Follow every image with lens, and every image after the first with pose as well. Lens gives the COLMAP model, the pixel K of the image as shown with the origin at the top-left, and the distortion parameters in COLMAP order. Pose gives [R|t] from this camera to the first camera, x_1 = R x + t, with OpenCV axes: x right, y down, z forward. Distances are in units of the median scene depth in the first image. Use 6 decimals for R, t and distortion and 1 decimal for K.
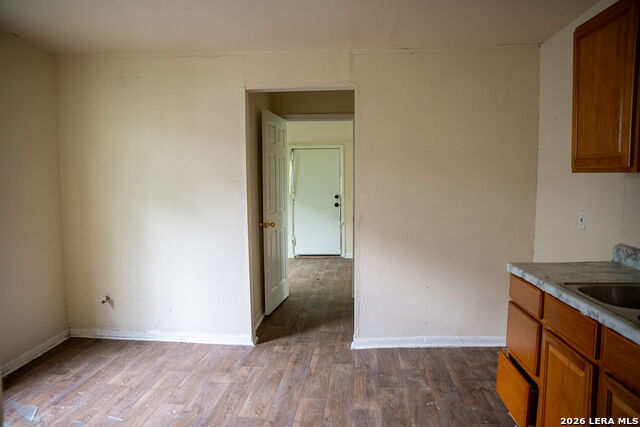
lens RADIAL K [[442.9, 0, 320.0], [0, 442.9, 213.5], [0, 0, 1]] dist [-0.176533, 0.133530]
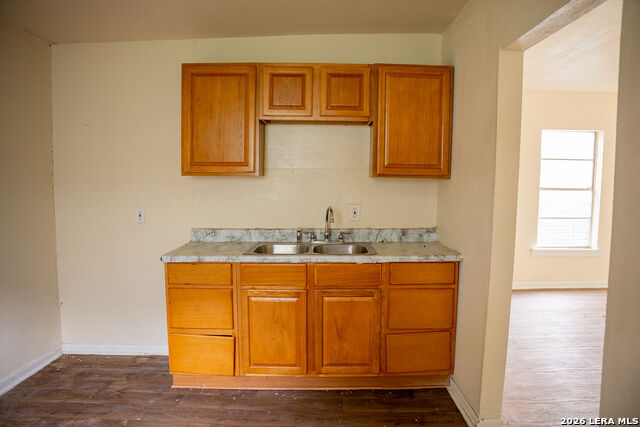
lens RADIAL K [[442.9, 0, 320.0], [0, 442.9, 213.5], [0, 0, 1]] dist [-0.176533, 0.133530]
pose [[-0.056627, -0.069213, 0.995993, -0.550176], [0.078146, 0.994226, 0.073533, -0.035221], [-0.995332, 0.081997, -0.050891, 0.502179]]
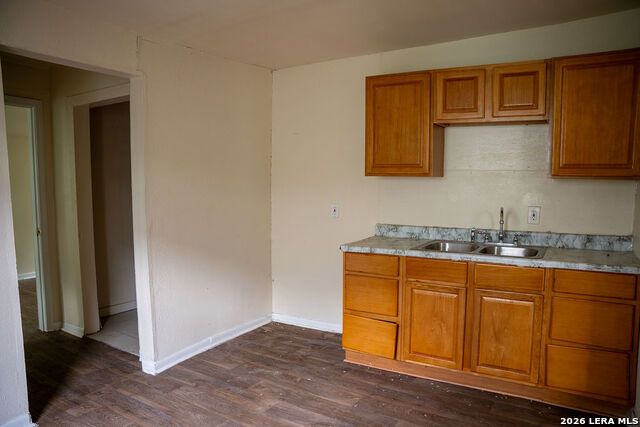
lens RADIAL K [[442.9, 0, 320.0], [0, 442.9, 213.5], [0, 0, 1]] dist [-0.176533, 0.133530]
pose [[0.461457, -0.061217, 0.885048, -0.600283], [0.068609, 0.997091, 0.033195, -0.022985], [-0.884505, 0.045405, 0.464315, 0.340471]]
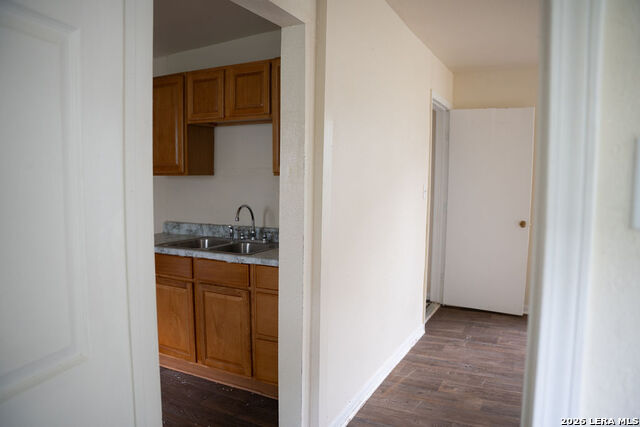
lens RADIAL K [[442.9, 0, 320.0], [0, 442.9, 213.5], [0, 0, 1]] dist [-0.176533, 0.133530]
pose [[0.404026, -0.070637, 0.912016, -0.403703], [0.074102, 0.996265, 0.044335, 0.011873], [-0.911741, 0.049670, 0.407751, -0.142025]]
